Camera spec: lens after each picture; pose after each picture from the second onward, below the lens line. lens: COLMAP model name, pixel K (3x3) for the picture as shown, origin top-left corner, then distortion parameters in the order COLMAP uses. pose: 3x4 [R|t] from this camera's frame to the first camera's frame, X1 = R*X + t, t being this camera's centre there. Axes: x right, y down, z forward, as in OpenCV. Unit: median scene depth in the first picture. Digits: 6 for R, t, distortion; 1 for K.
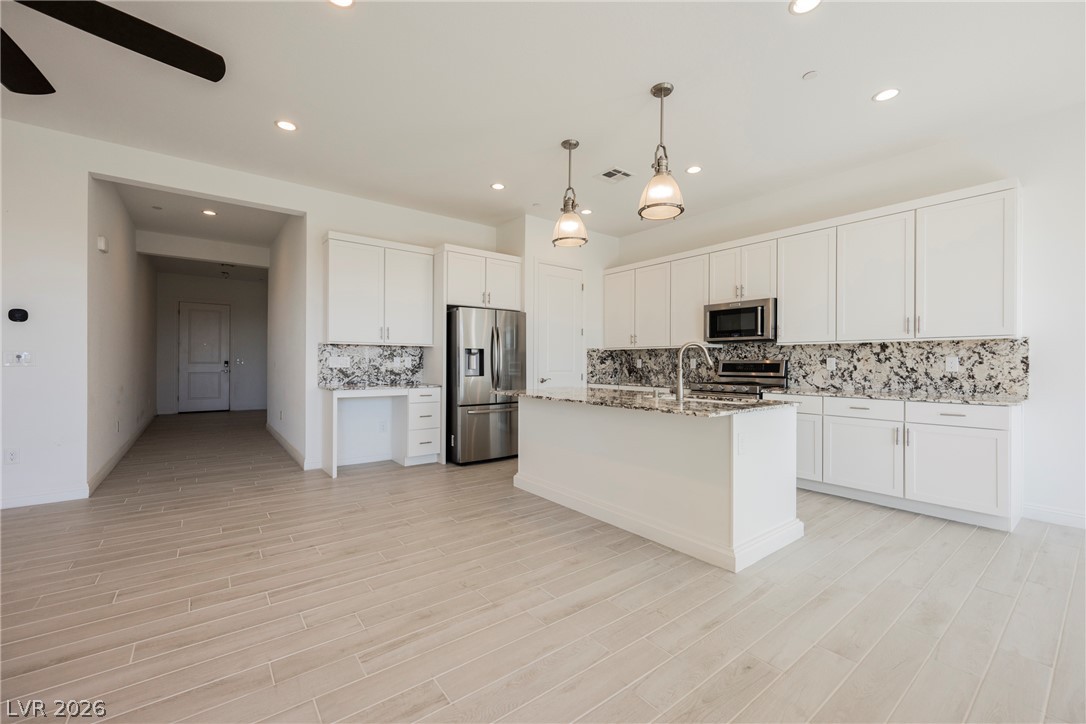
lens RADIAL K [[438.6, 0, 545.6], [0, 438.6, 364.1], [0, 0, 1]] dist [-0.002554, -0.000543]
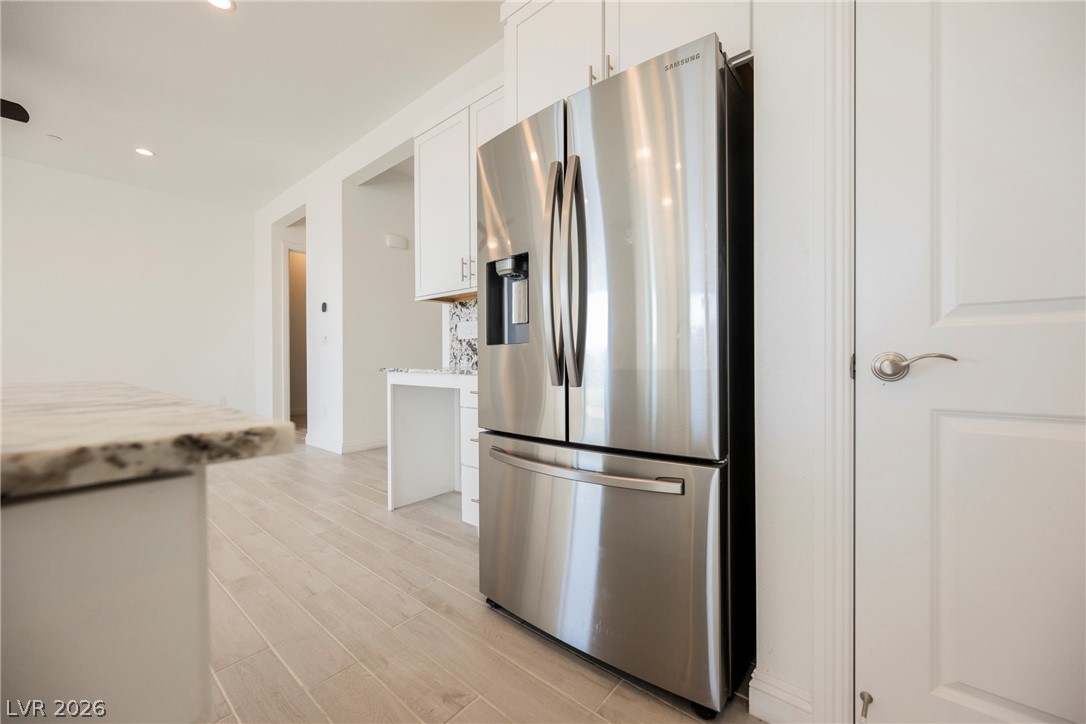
lens RADIAL K [[424.5, 0, 543.0], [0, 424.5, 362.0], [0, 0, 1]] dist [-0.000592, 0.000049]
pose [[0.211647, 0.001010, -0.977346, 0.170717], [0.005100, 0.999985, 0.002137, 0.046447], [0.977333, -0.005437, 0.211639, 1.122503]]
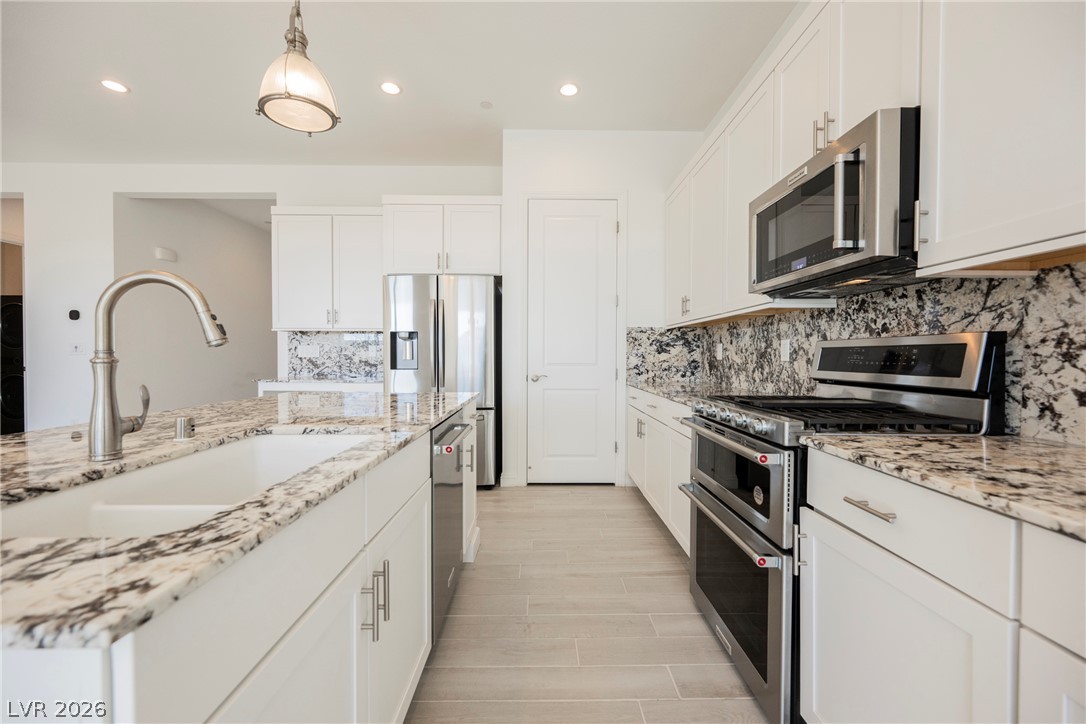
lens RADIAL K [[426.9, 0, 545.4], [0, 426.9, 361.4], [0, 0, 1]] dist [-0.001440, 0.000151]
pose [[0.800514, 0.007222, -0.599271, 0.523050], [-0.000974, 0.999942, 0.010749, 0.007338], [0.599313, -0.008021, 0.800474, 0.672172]]
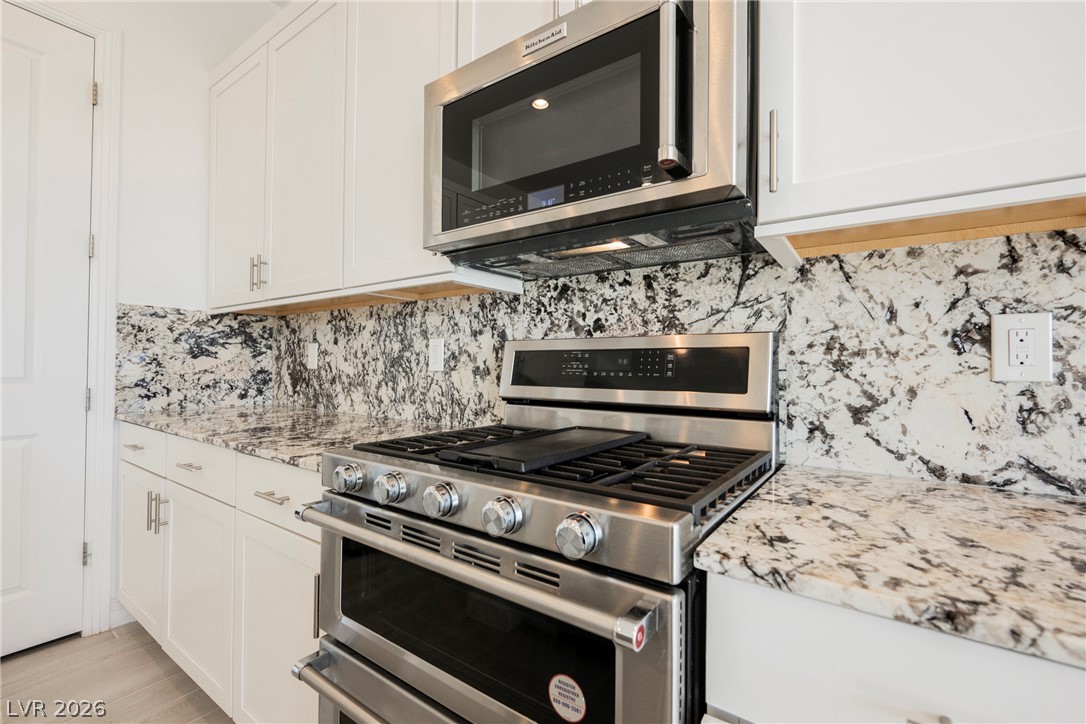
lens RADIAL K [[477.9, 0, 547.4], [0, 477.9, 361.8], [0, 0, 1]] dist [-0.003642, 0.000741]
pose [[0.956992, 0.007699, 0.290011, 0.411258], [-0.004999, 0.999937, -0.010048, 0.008379], [-0.290070, 0.008166, 0.956971, 0.880578]]
